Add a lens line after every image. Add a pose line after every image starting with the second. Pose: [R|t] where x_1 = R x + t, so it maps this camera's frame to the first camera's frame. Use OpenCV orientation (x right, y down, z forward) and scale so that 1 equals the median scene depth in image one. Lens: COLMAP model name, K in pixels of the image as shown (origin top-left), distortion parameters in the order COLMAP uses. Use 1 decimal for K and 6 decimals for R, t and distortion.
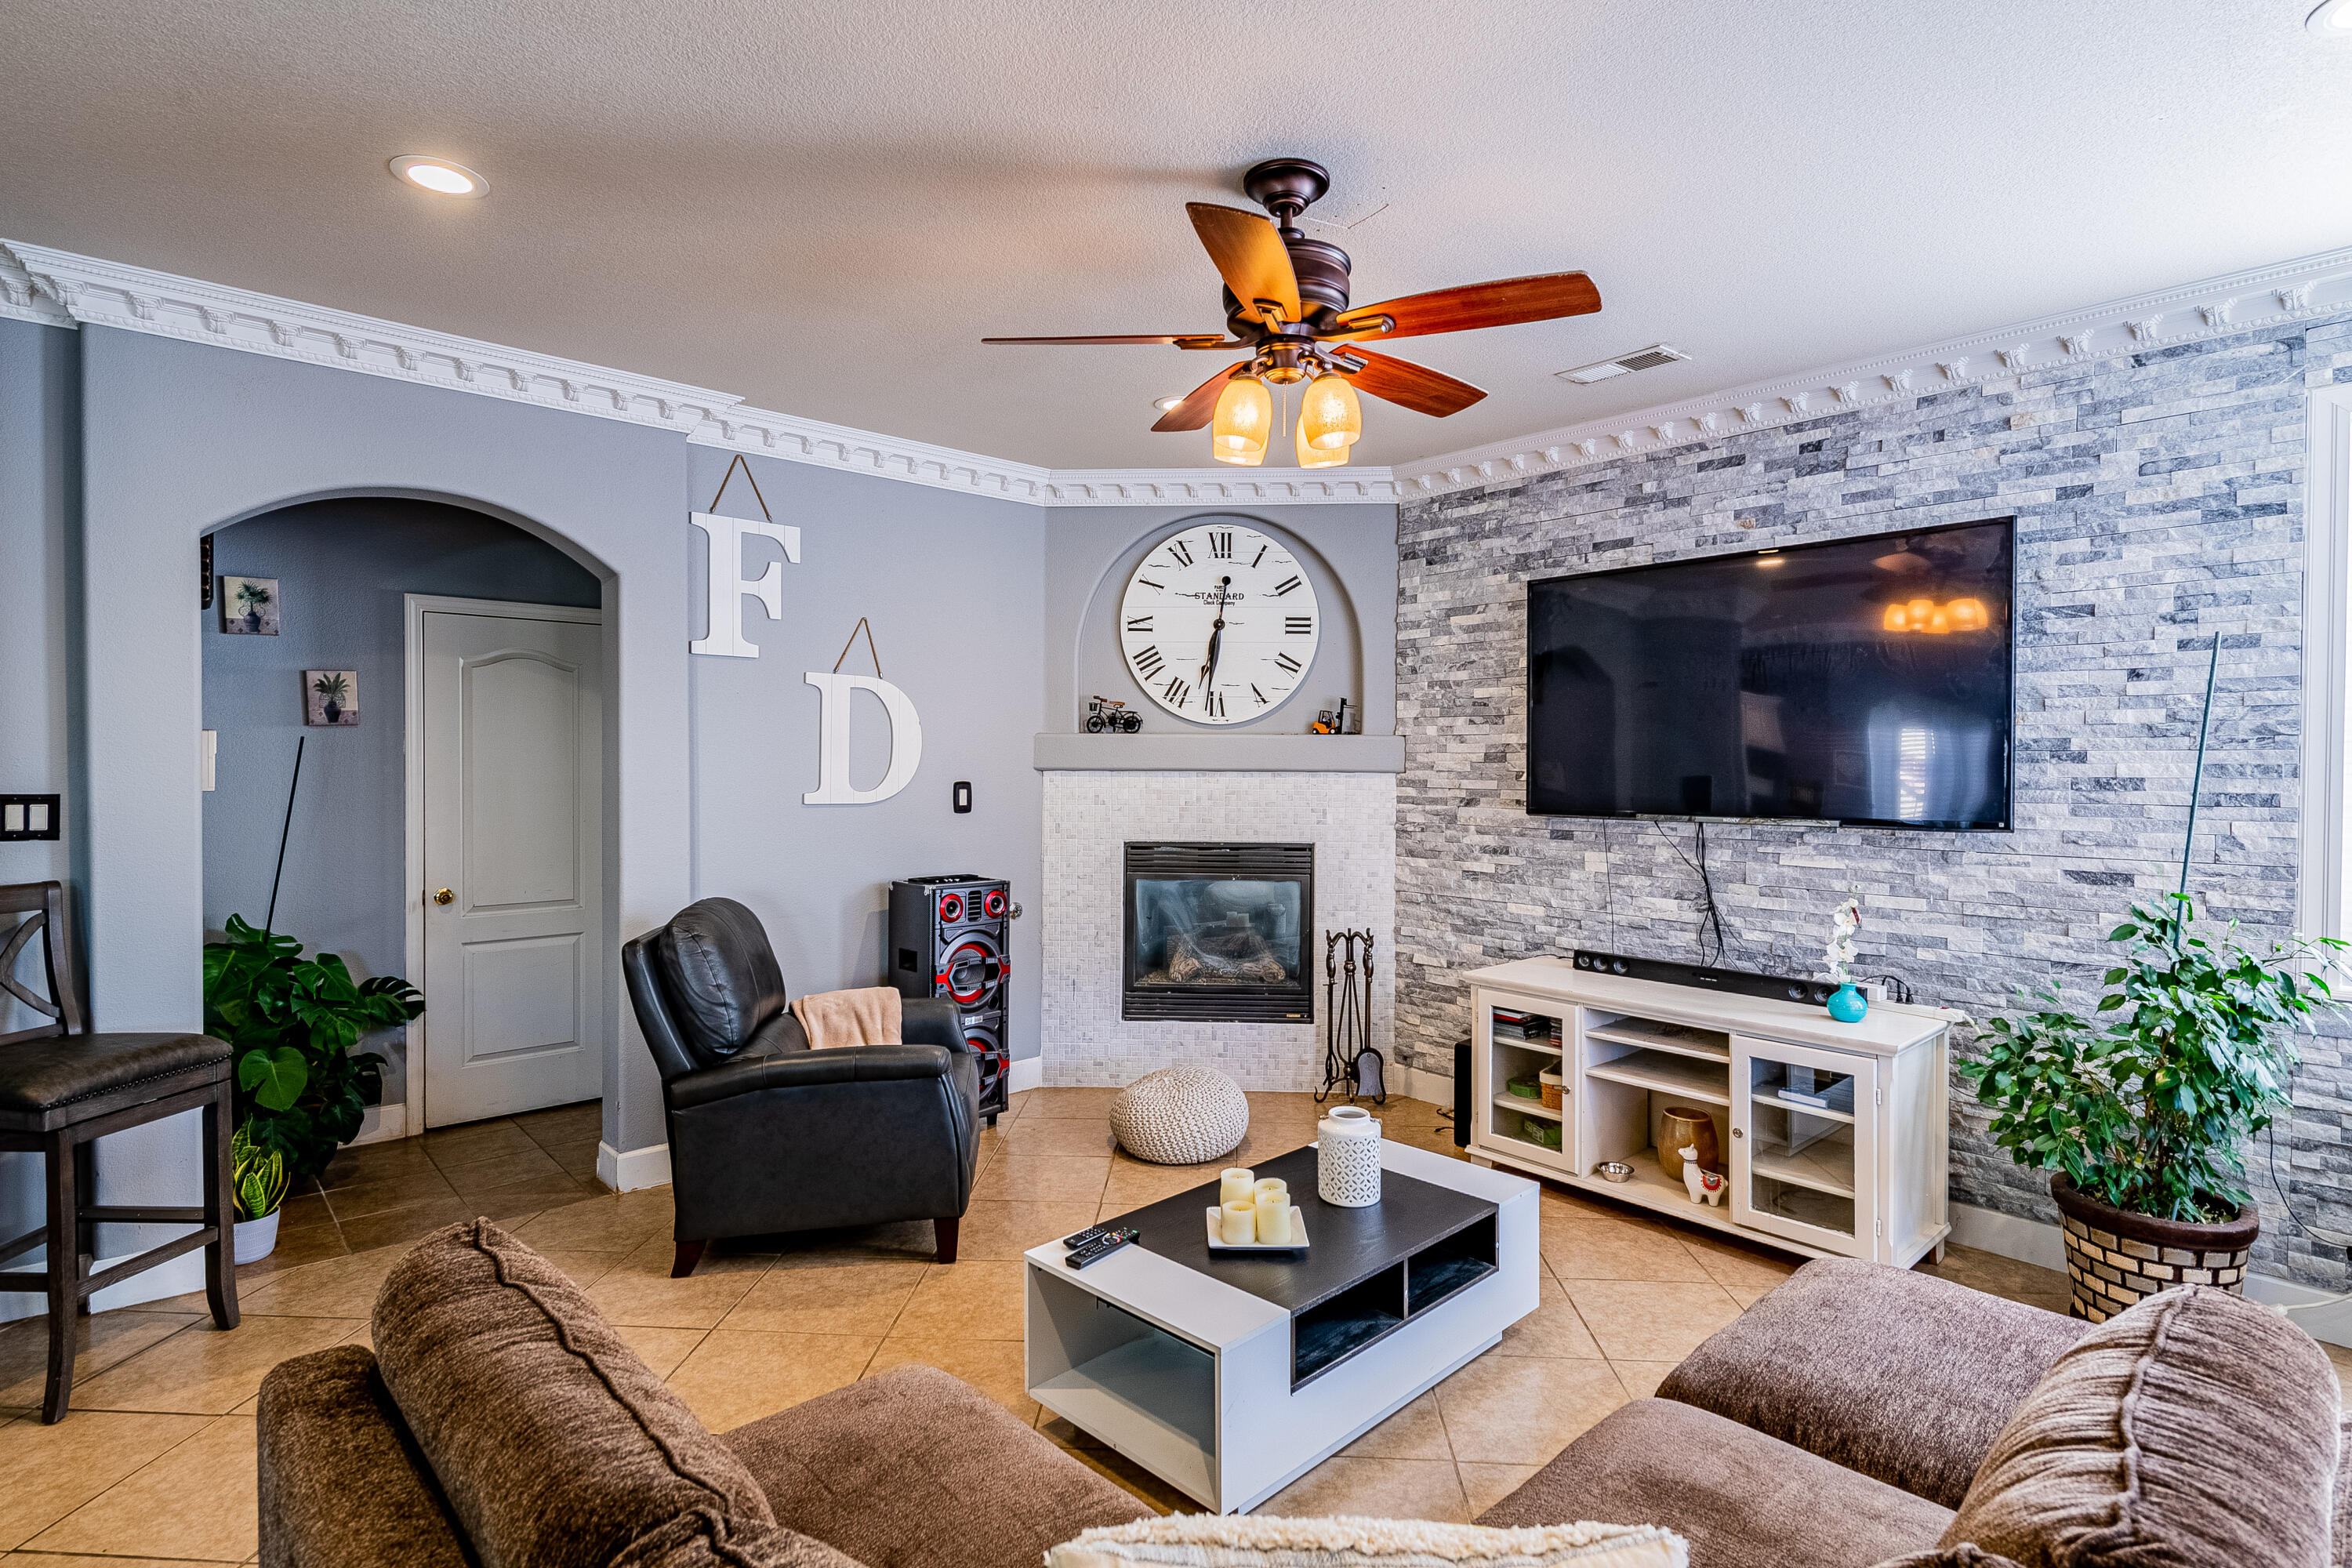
lens RADIAL K [[1190.1, 0, 1186.3], [0, 1190.1, 774.3], [0, 0, 1]] dist [0.013174, -0.005451]
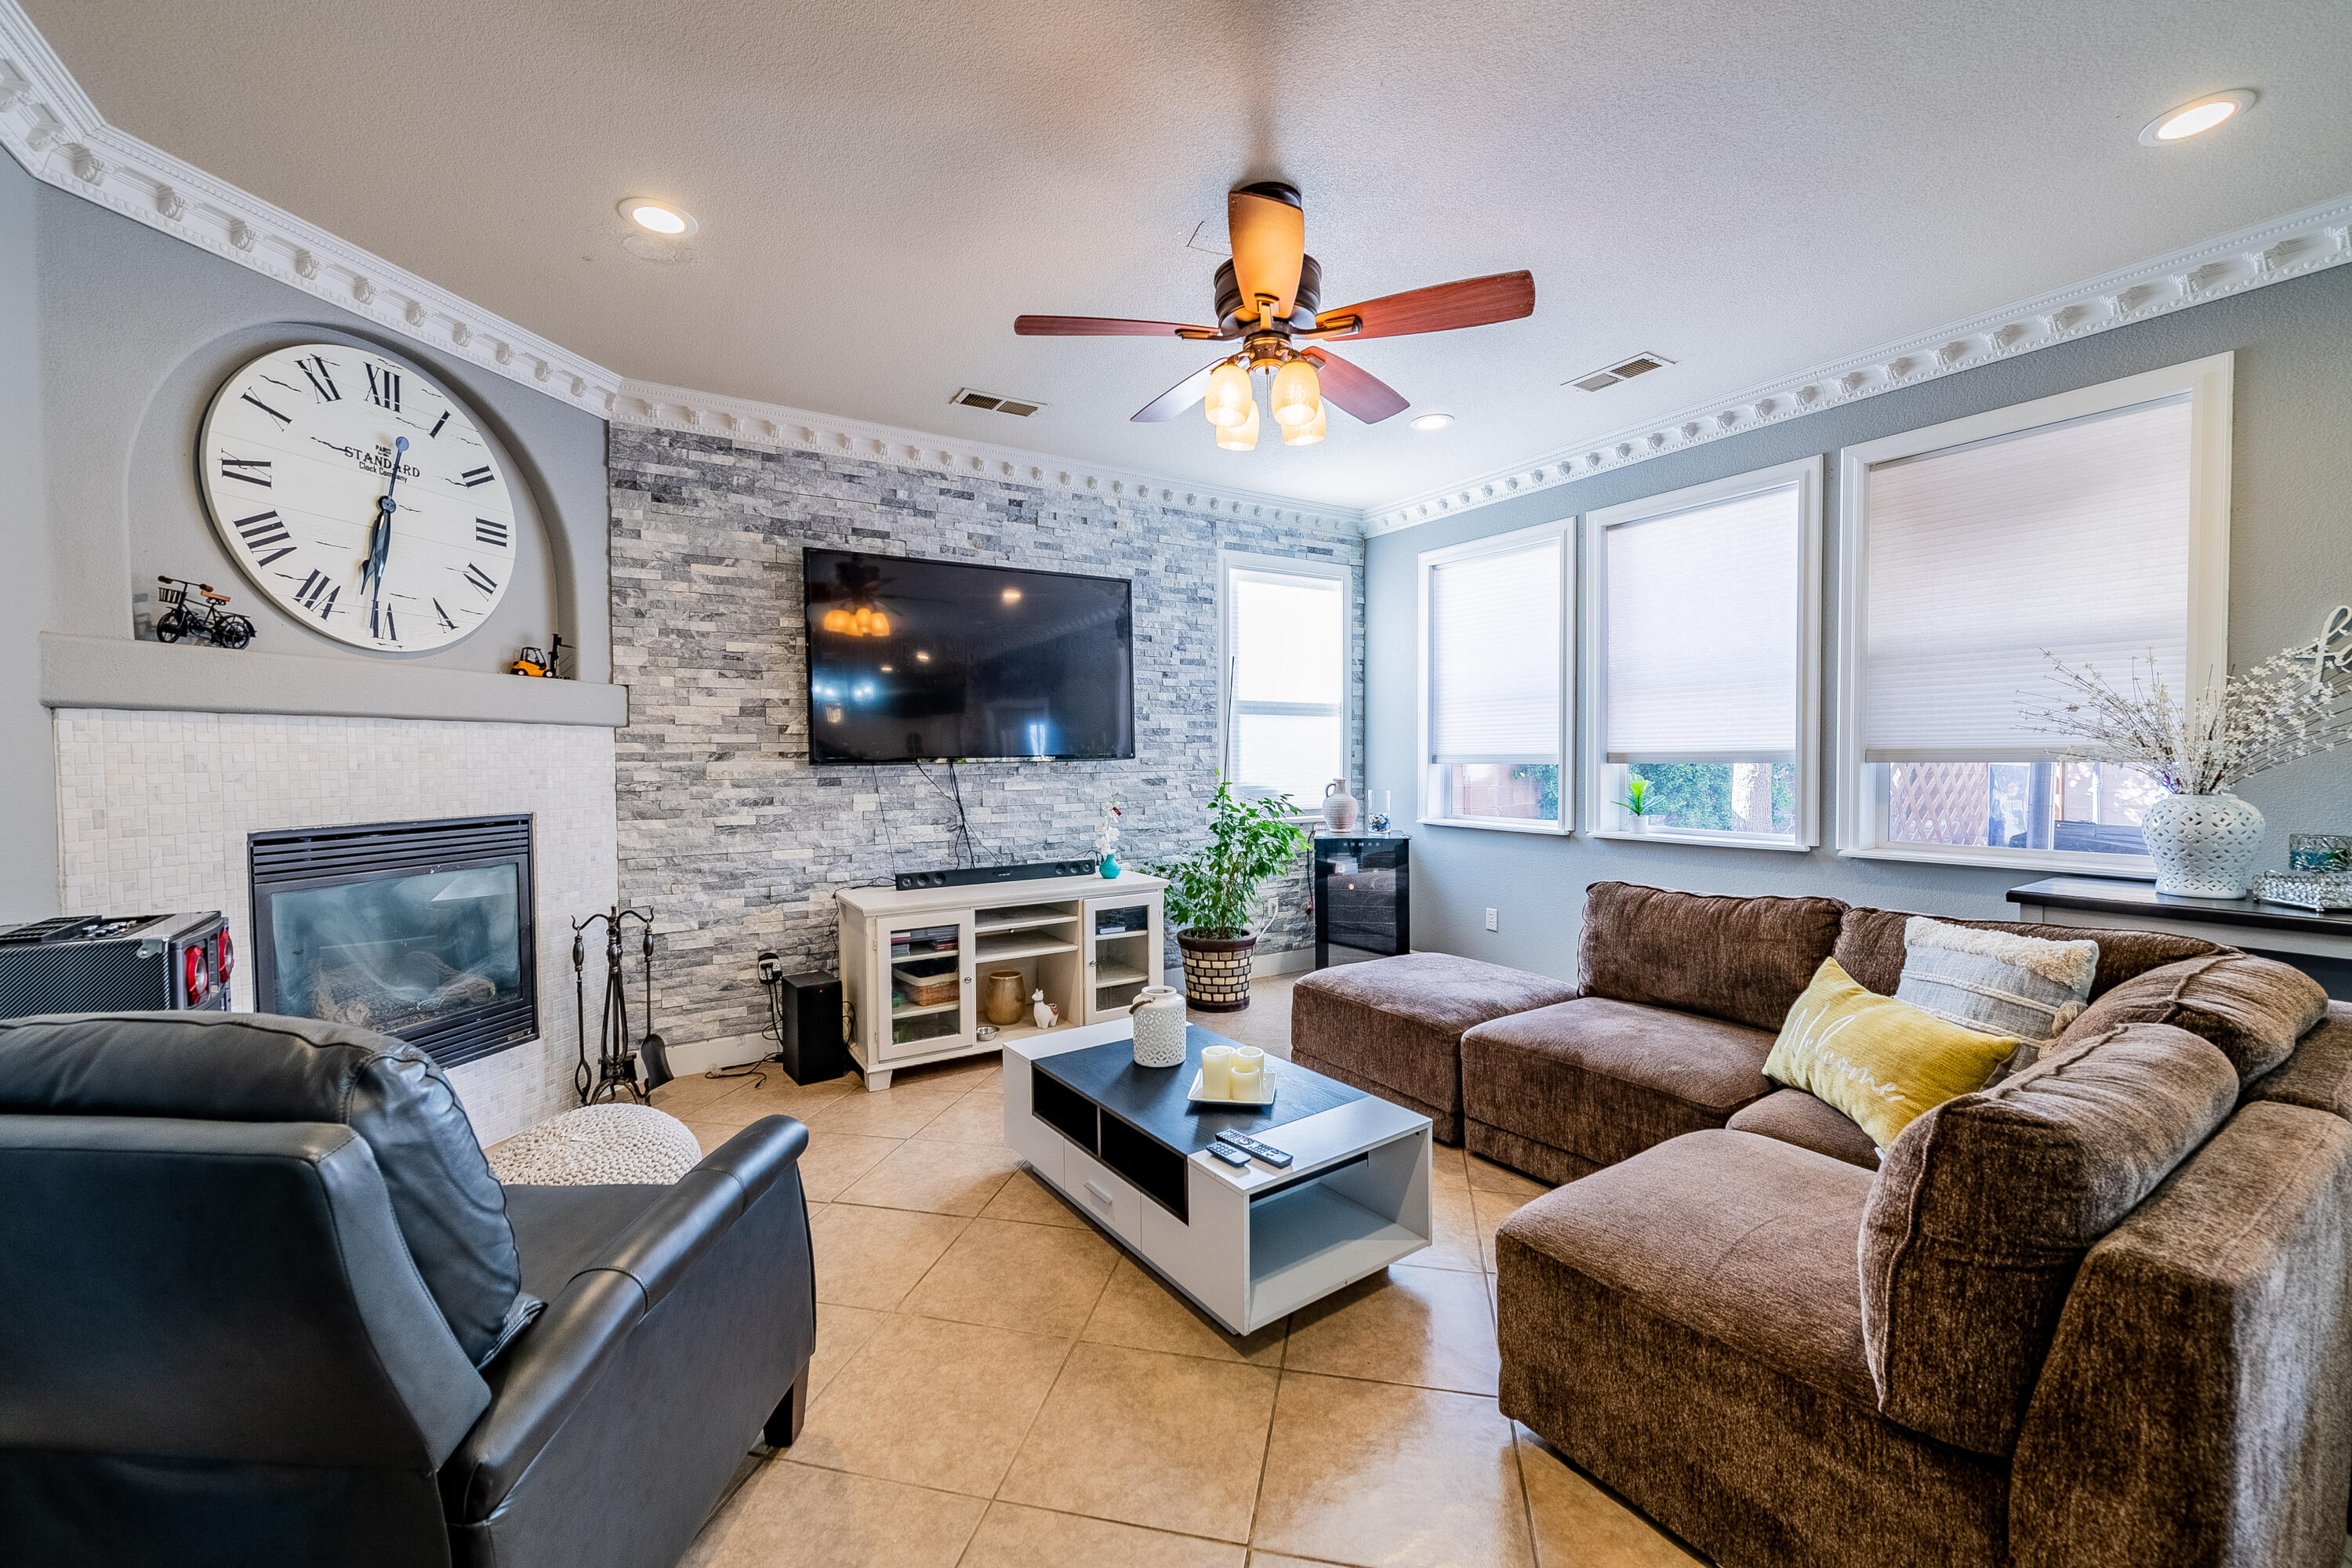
lens RADIAL K [[956.3, 0, 1223.4], [0, 956.3, 780.4], [0, 0, 1]] dist [0.009191, -0.005927]
pose [[0.128374, -0.033871, 0.991147, -0.472436], [0.021837, 0.999271, 0.031320, 0.026184], [-0.991485, 0.017623, 0.129020, 0.462566]]
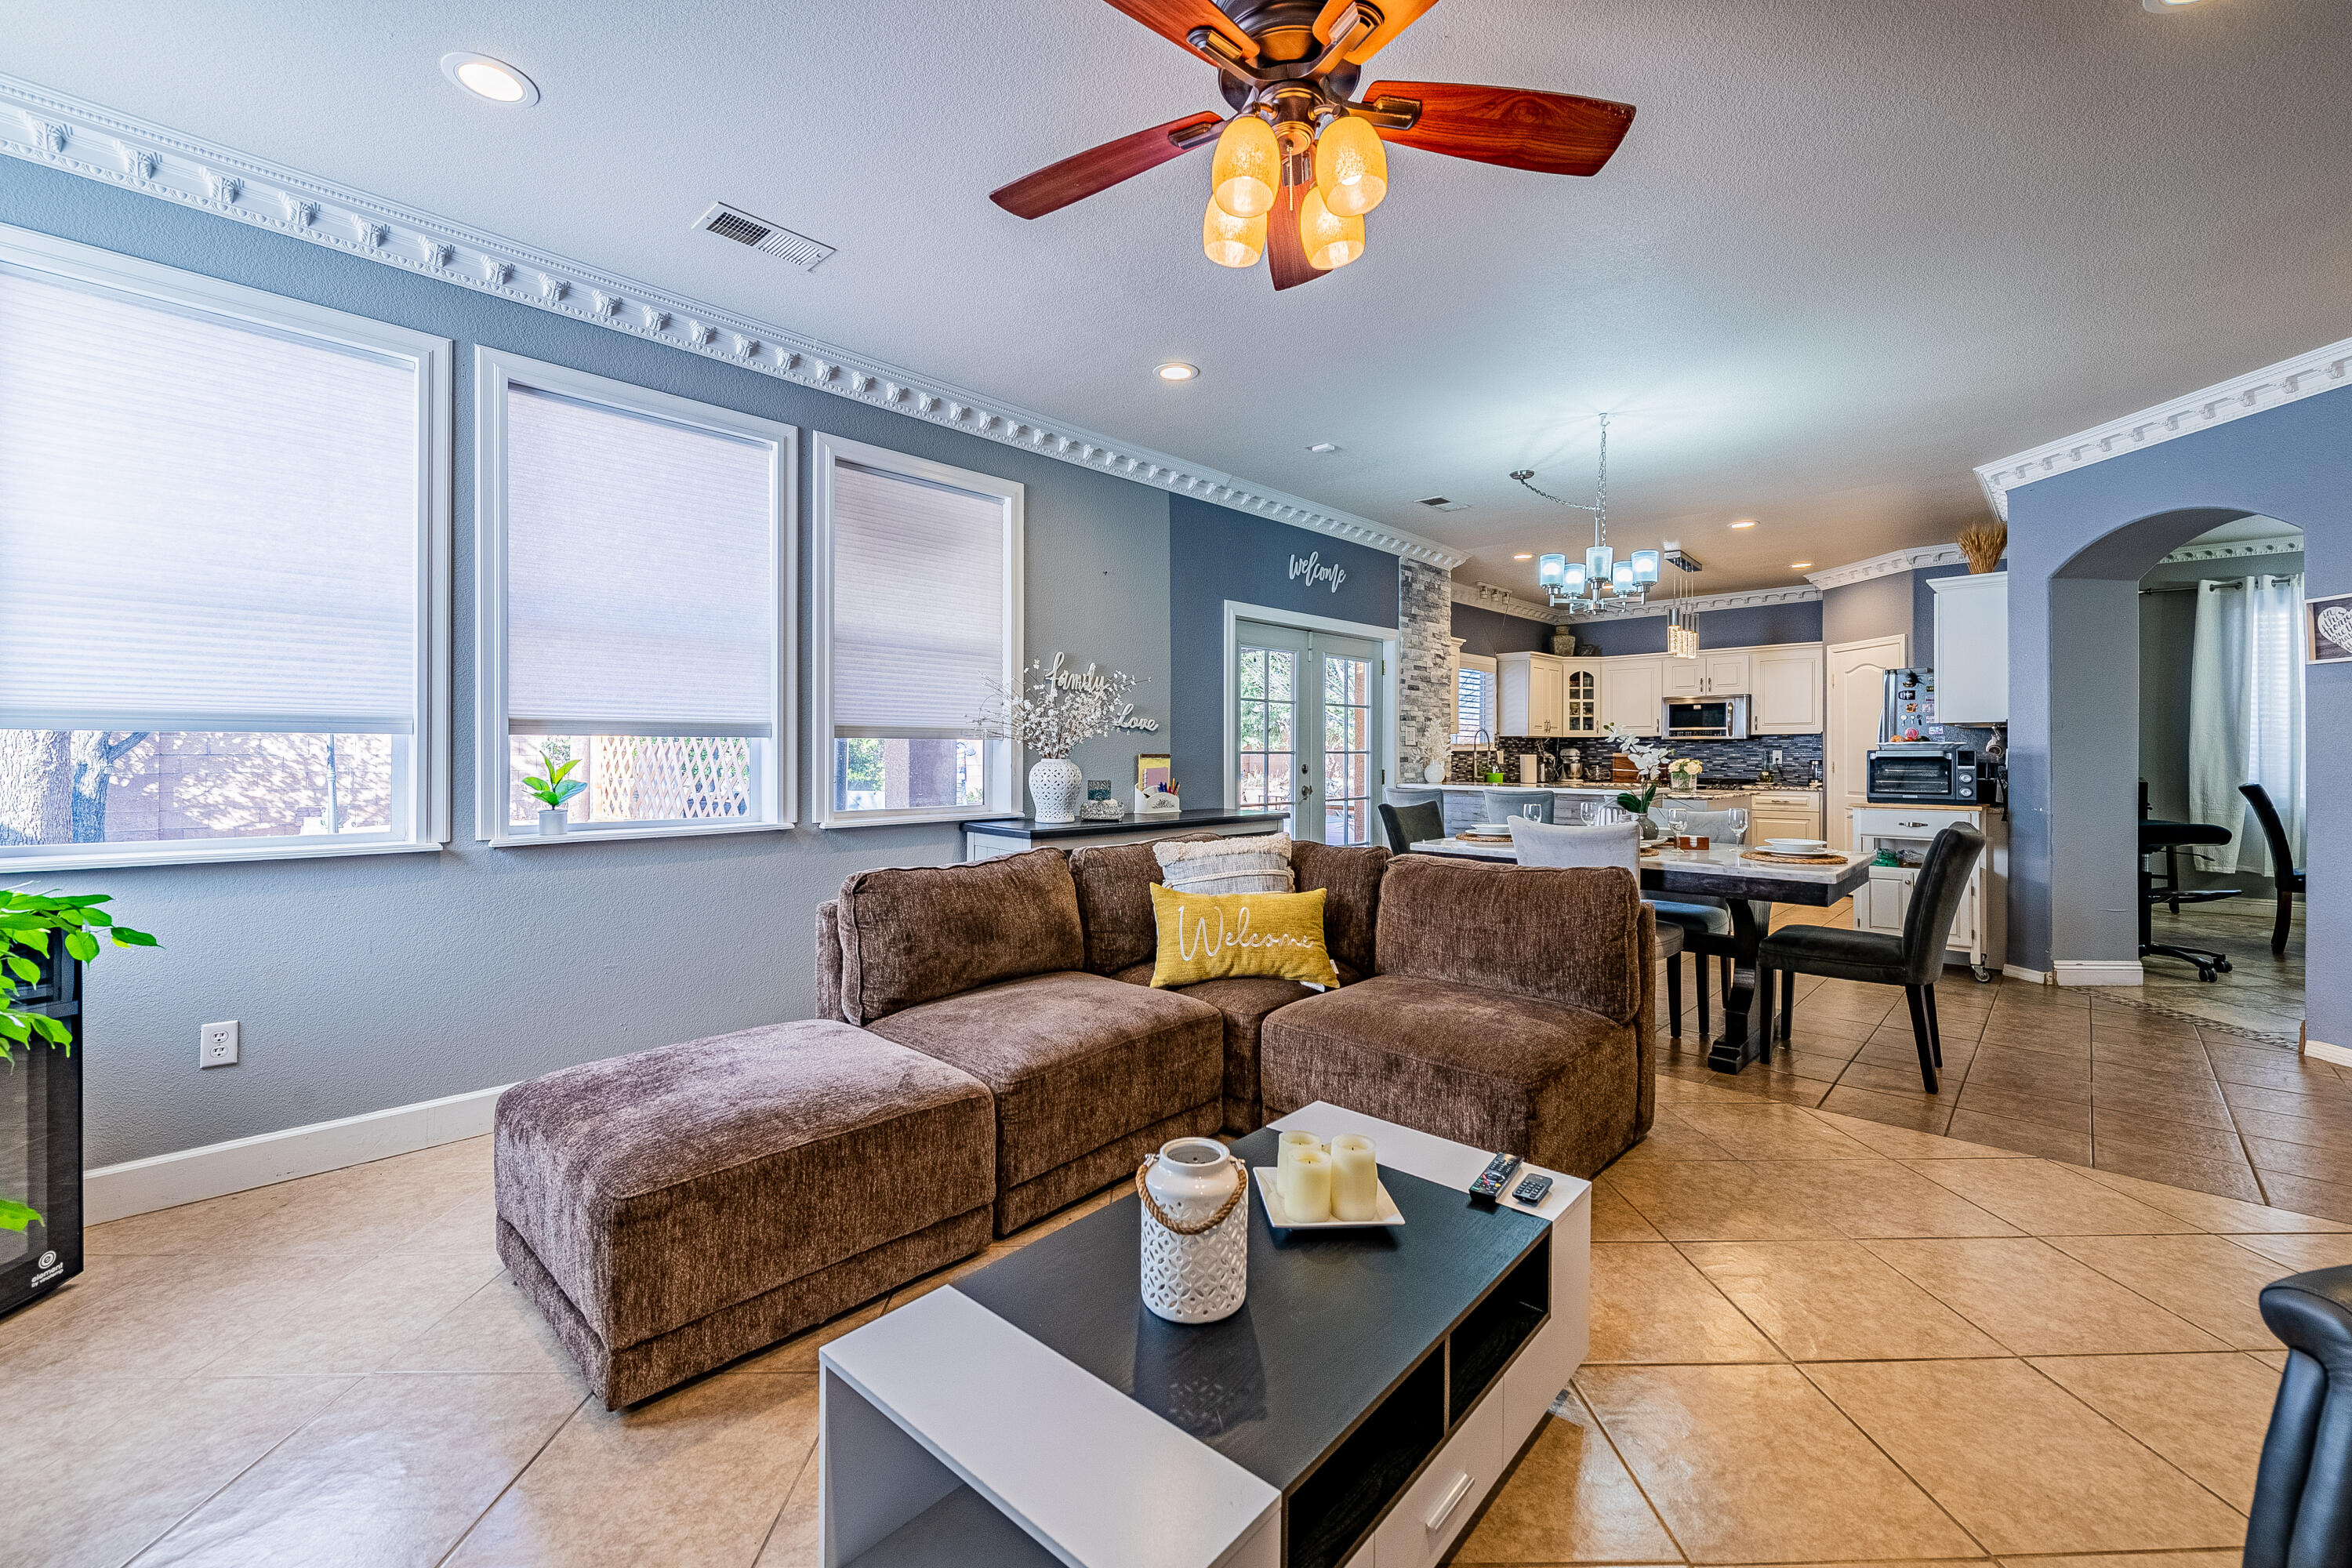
lens RADIAL K [[956.3, 0, 1195.7], [0, 956.3, 751.5], [0, 0, 1]] dist [0.009191, -0.005927]
pose [[-0.995868, -0.009185, -0.090342, 0.069117], [-0.009730, 0.999937, 0.005595, 0.049192], [0.090285, 0.006451, -0.995895, 0.846421]]
